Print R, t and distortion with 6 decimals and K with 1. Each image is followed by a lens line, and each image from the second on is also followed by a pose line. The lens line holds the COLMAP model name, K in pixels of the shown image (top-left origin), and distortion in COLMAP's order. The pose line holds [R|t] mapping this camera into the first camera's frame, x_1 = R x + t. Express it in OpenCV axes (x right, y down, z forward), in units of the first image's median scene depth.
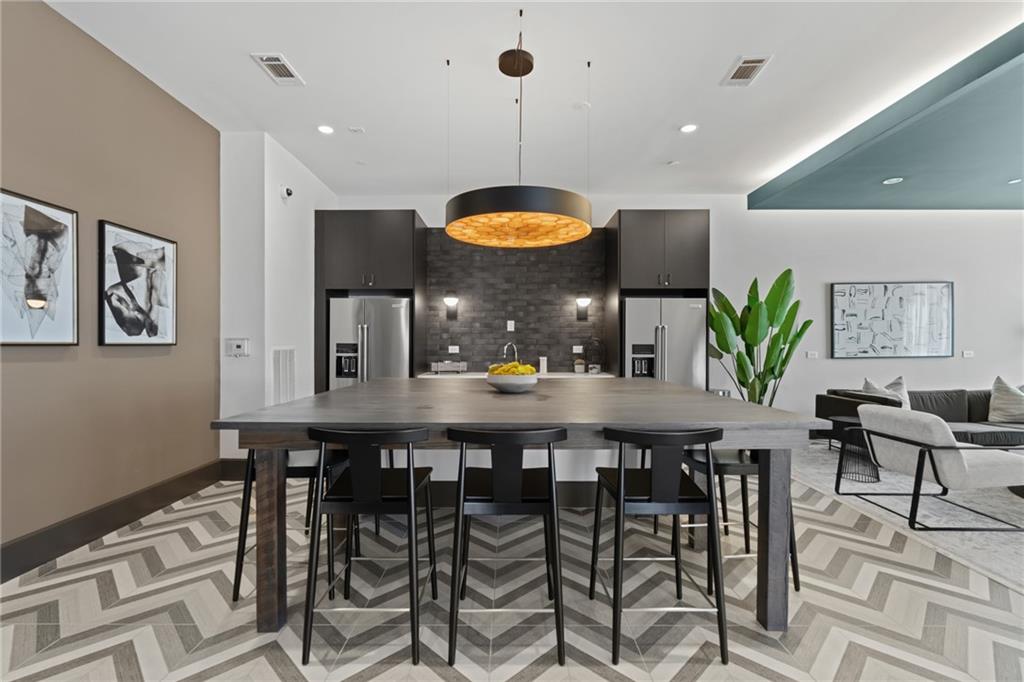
lens RADIAL K [[468.0, 0, 509.1], [0, 468.0, 338.4], [0, 0, 1]] dist [0.000489, -0.000198]
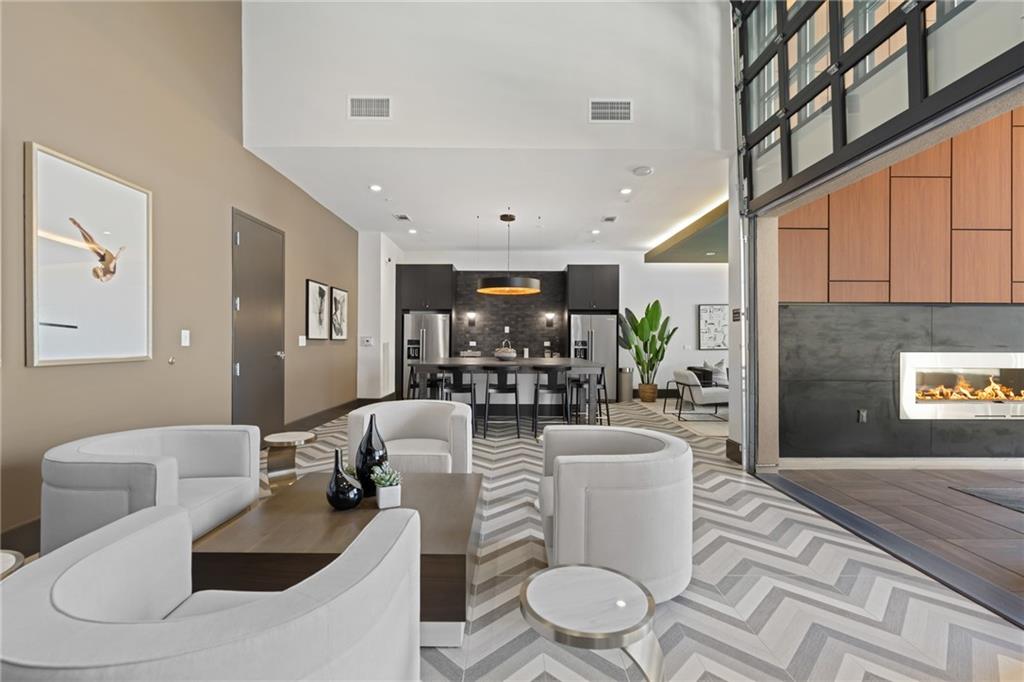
lens RADIAL K [[468.0, 0, 509.1], [0, 468.0, 338.4], [0, 0, 1]] dist [0.000489, -0.000198]
pose [[0.999992, 0.002946, -0.002762, 0.016612], [-0.002937, 0.999991, 0.003123, -0.000896], [0.002771, -0.003115, 0.999991, -0.701203]]
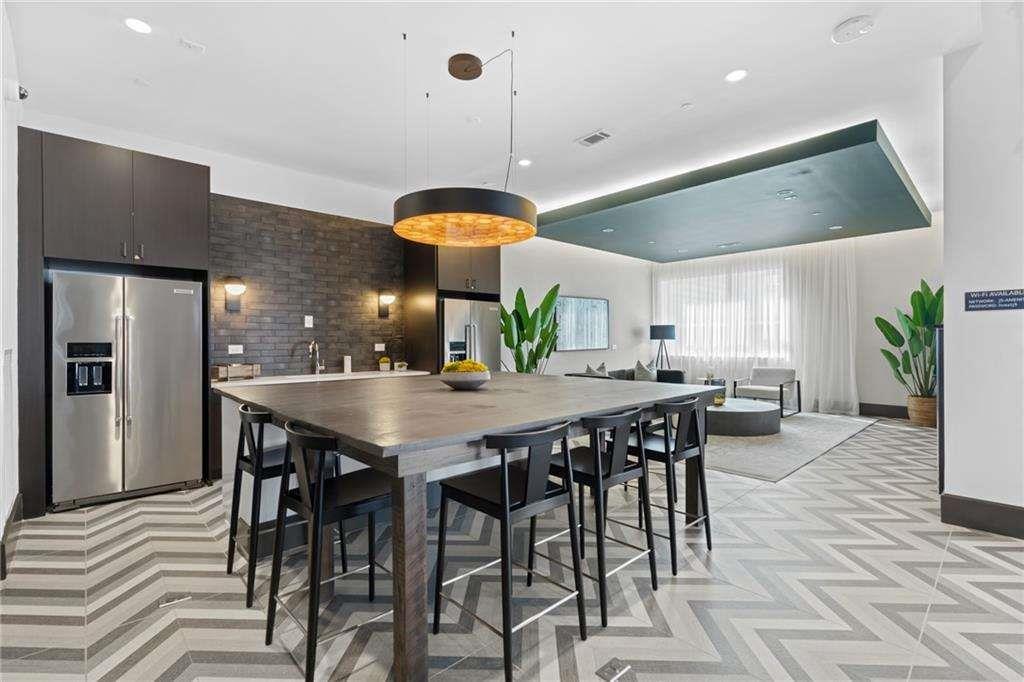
lens RADIAL K [[468.0, 0, 509.1], [0, 468.0, 338.4], [0, 0, 1]] dist [0.000489, -0.000198]
pose [[0.731422, -0.000471, 0.681925, -0.335822], [-0.002407, 0.999992, 0.003272, 0.000873], [-0.681921, -0.004034, 0.731415, 0.101092]]
